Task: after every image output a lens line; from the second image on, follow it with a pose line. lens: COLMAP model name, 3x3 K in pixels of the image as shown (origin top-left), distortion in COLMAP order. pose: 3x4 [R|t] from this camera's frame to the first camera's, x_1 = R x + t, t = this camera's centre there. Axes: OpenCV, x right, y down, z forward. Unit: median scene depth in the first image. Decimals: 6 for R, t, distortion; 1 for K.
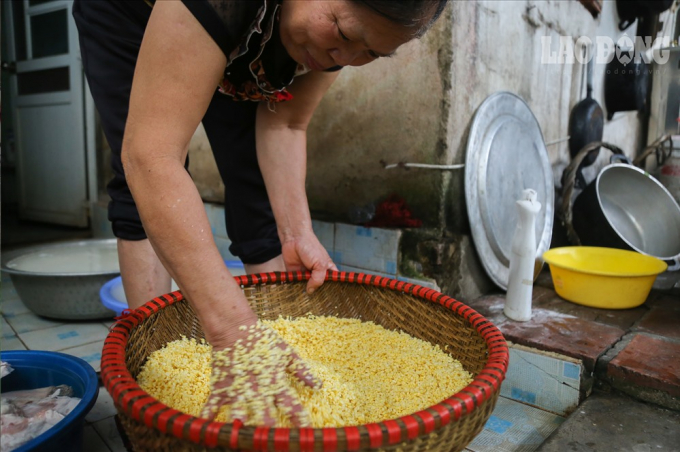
lens RADIAL K [[487.1, 0, 342.5], [0, 487.1, 224.1], [0, 0, 1]] dist [-0.063414, 0.002112]
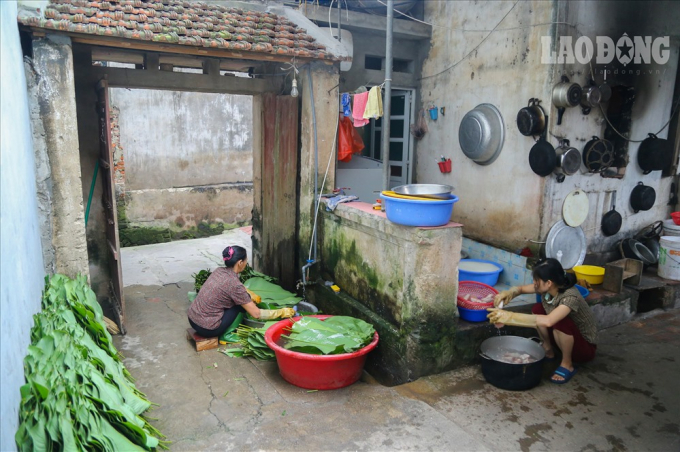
lens RADIAL K [[487.1, 0, 342.5], [0, 487.1, 224.1], [0, 0, 1]] dist [-0.063414, 0.002112]
pose [[0.924398, 0.068923, -0.375152, 0.183330], [-0.049415, 0.996890, 0.061386, -0.426461], [0.378216, -0.038207, 0.924929, -3.227632]]
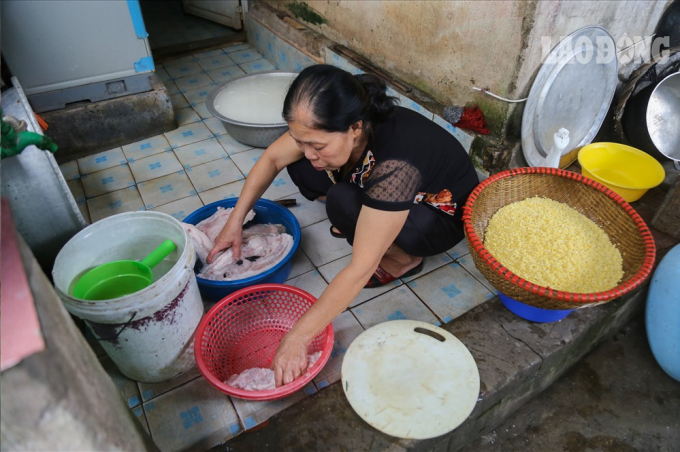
lens RADIAL K [[487.1, 0, 342.5], [0, 487.1, 224.1], [0, 0, 1]] dist [-0.063414, 0.002112]
pose [[0.971322, 0.152014, -0.182825, 0.039215], [-0.032094, 0.845712, 0.532673, -0.546324], [0.235591, -0.511530, 0.826338, -0.481031]]
